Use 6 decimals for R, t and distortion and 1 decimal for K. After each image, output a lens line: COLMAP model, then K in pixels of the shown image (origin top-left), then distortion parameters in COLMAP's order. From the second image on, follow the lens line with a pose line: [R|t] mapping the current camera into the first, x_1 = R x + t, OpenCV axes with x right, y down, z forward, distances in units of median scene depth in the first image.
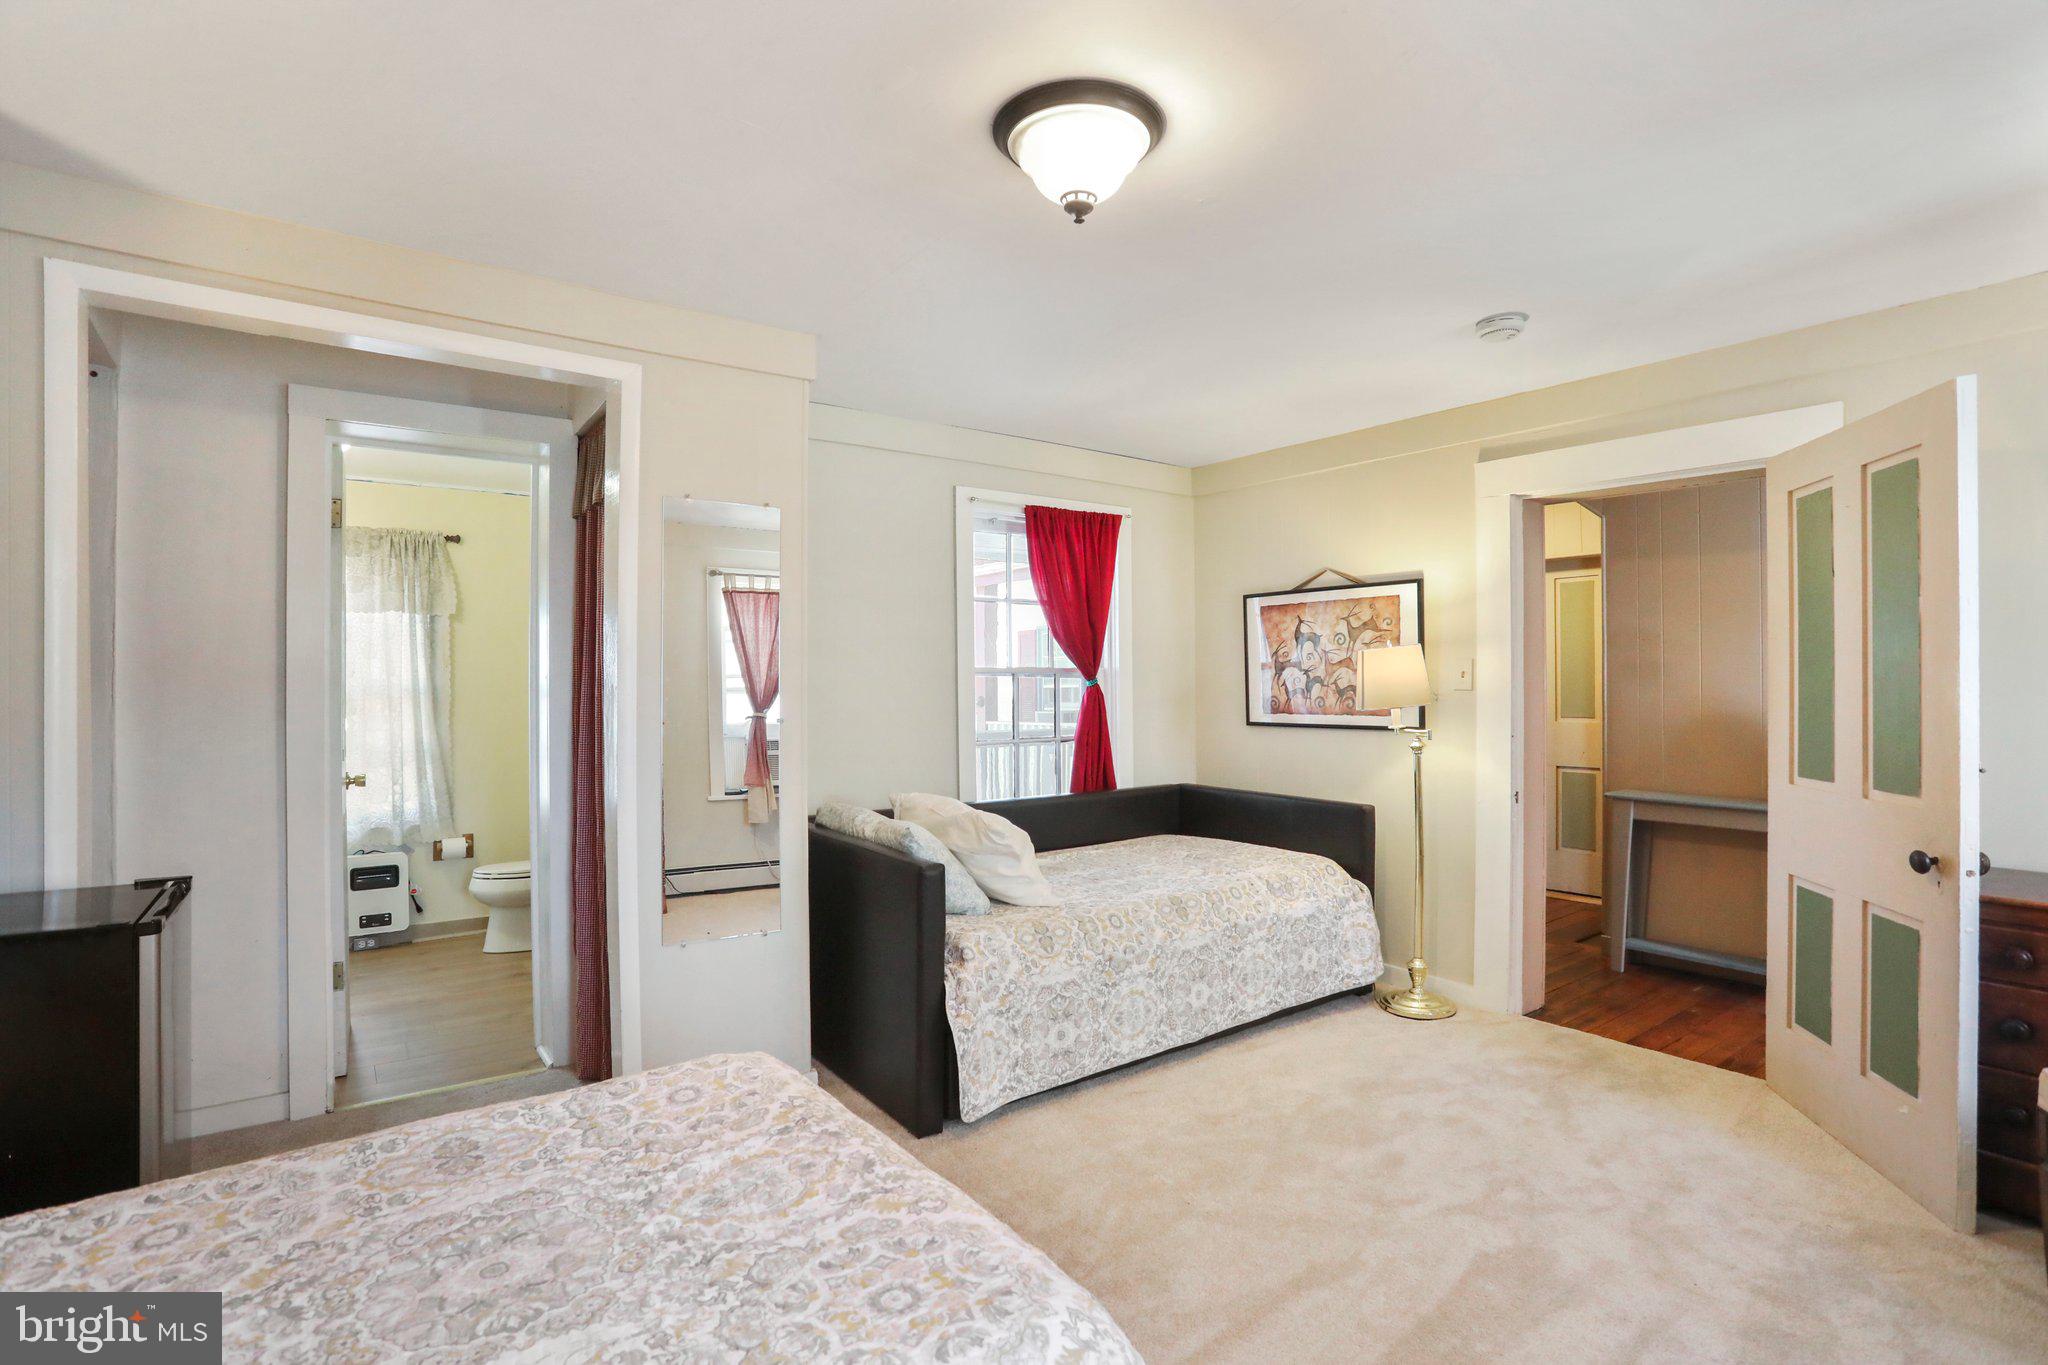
lens RADIAL K [[1001.8, 0, 1039.9], [0, 1001.8, 680.5], [0, 0, 1]] dist [-0.050058, 0.012012]
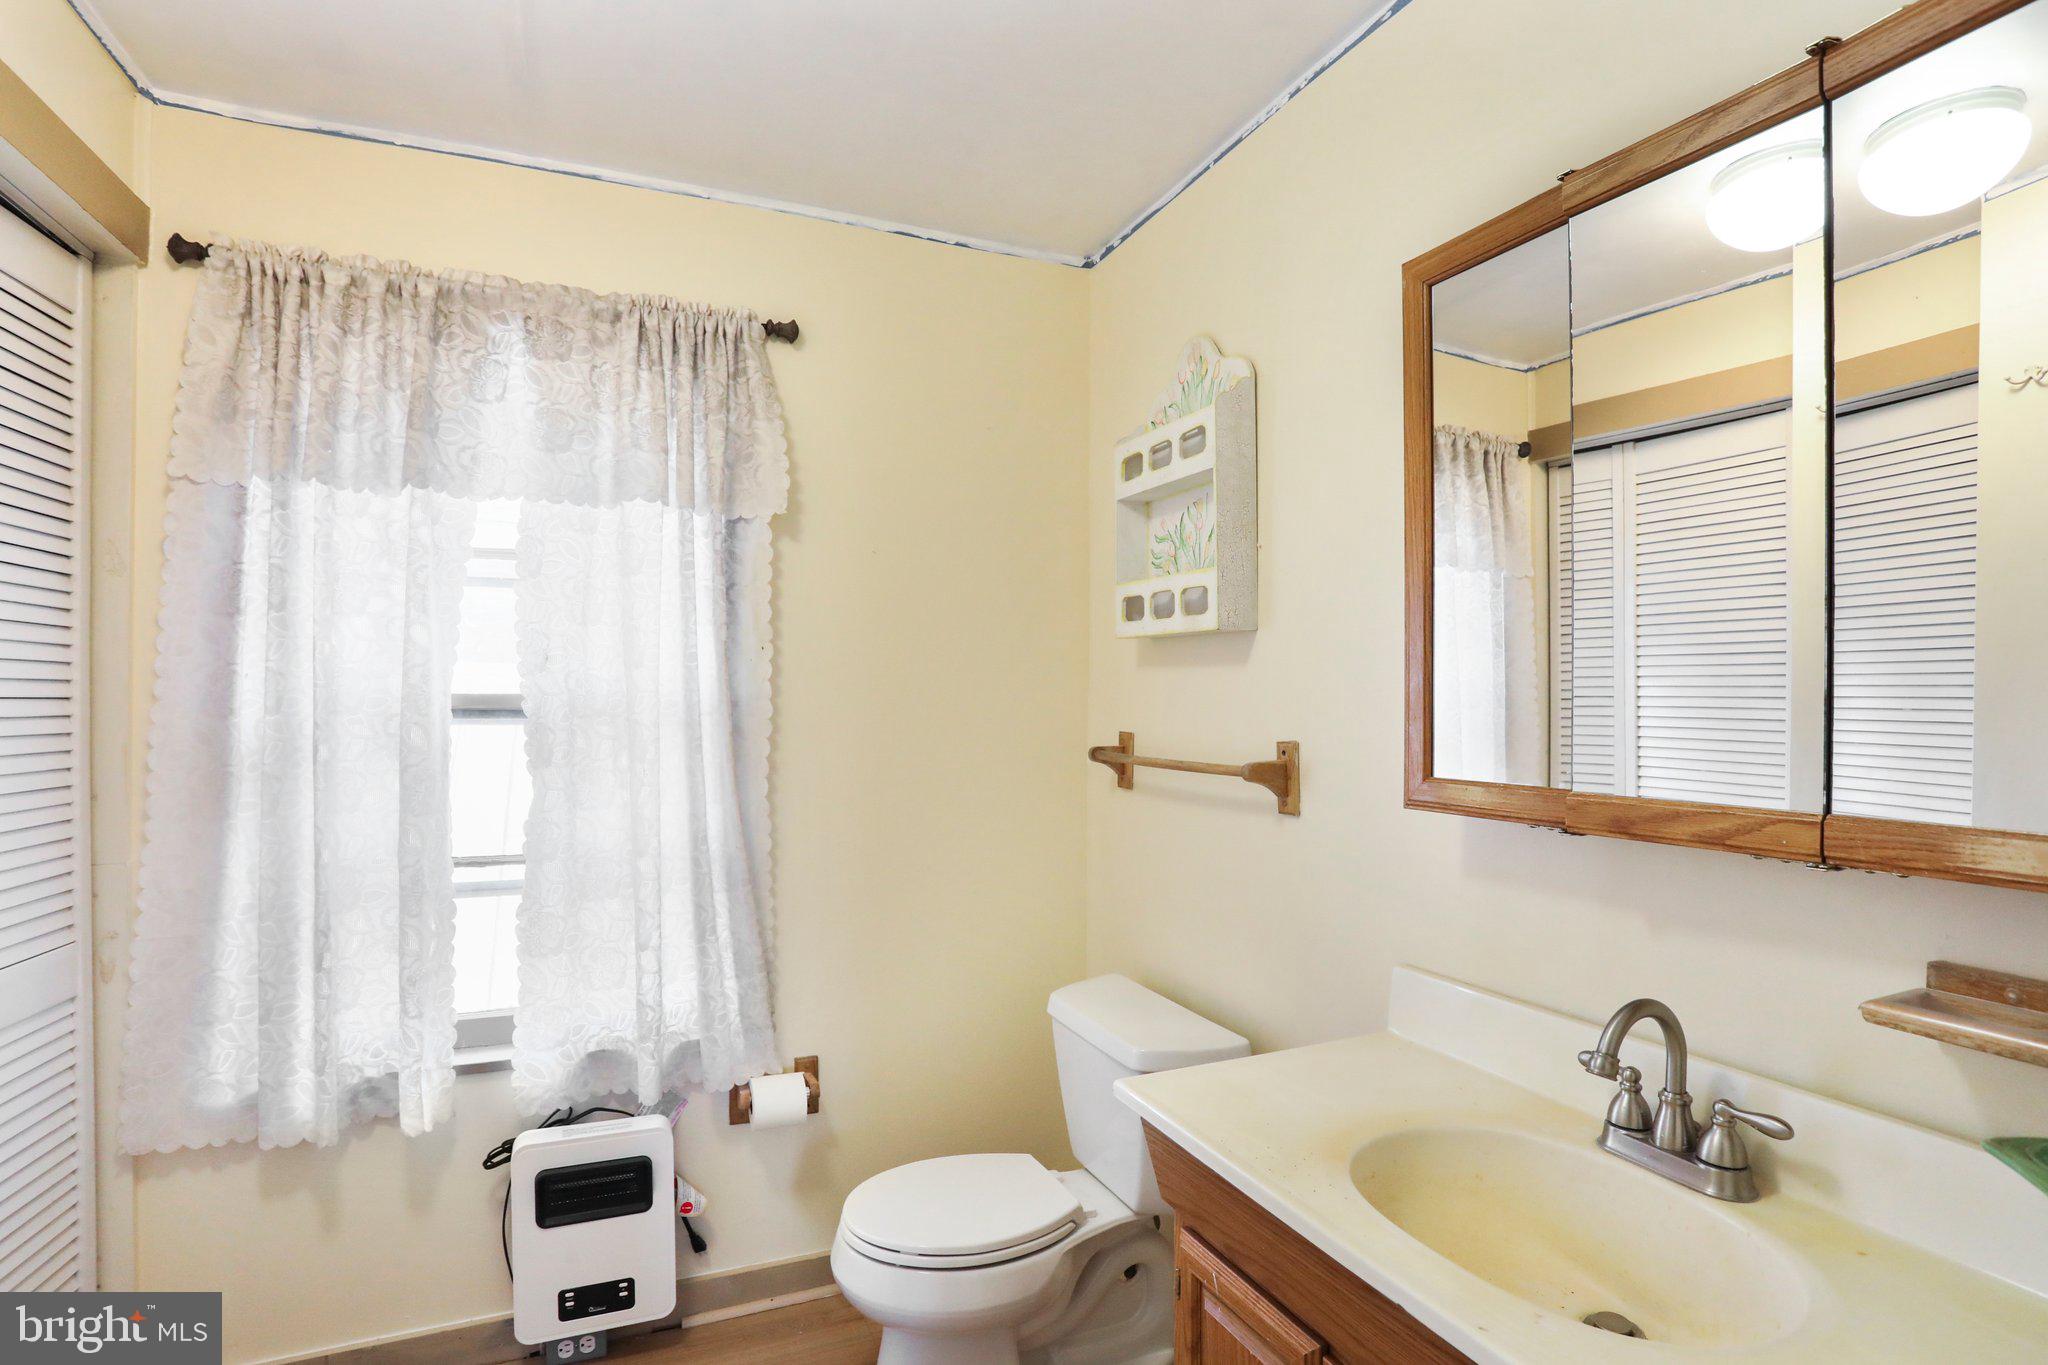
lens RADIAL K [[1001.8, 0, 1021.3], [0, 1001.8, 695.6], [0, 0, 1]] dist [-0.050058, 0.012012]
pose [[0.969708, 0.008056, -0.244134, -0.323402], [-0.007924, 0.999967, 0.001524, 0.003024], [0.244138, 0.000457, 0.969740, 0.509202]]
